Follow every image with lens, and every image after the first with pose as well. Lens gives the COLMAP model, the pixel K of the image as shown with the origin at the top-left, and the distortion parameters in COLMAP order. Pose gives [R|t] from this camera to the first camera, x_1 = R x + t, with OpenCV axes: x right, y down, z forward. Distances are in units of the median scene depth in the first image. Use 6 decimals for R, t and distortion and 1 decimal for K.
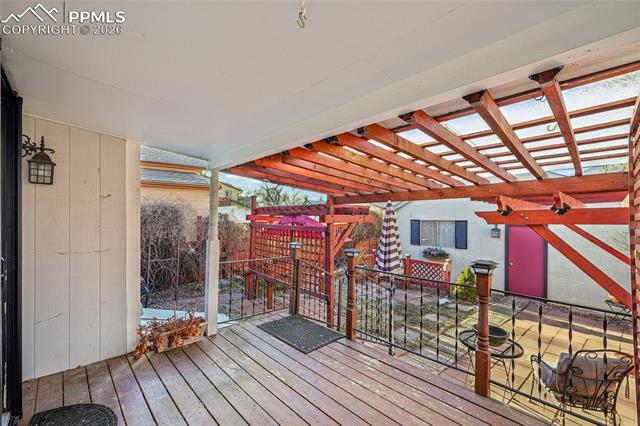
lens RADIAL K [[275.2, 0, 318.0], [0, 275.2, 218.1], [0, 0, 1]] dist [-0.004974, 0.002841]
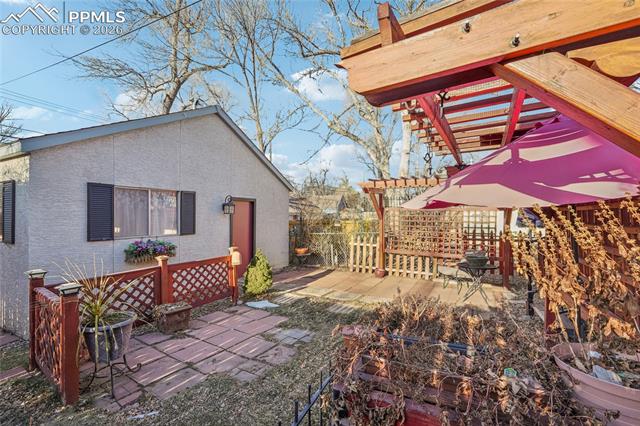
lens RADIAL K [[275.2, 0, 319.2], [0, 275.2, 212.1], [0, 0, 1]] dist [-0.004974, 0.002841]
pose [[-0.331243, 0.004839, 0.943533, -0.225344], [0.003968, 0.999985, -0.003735, 0.068155], [-0.943537, 0.002507, -0.331257, 1.017710]]
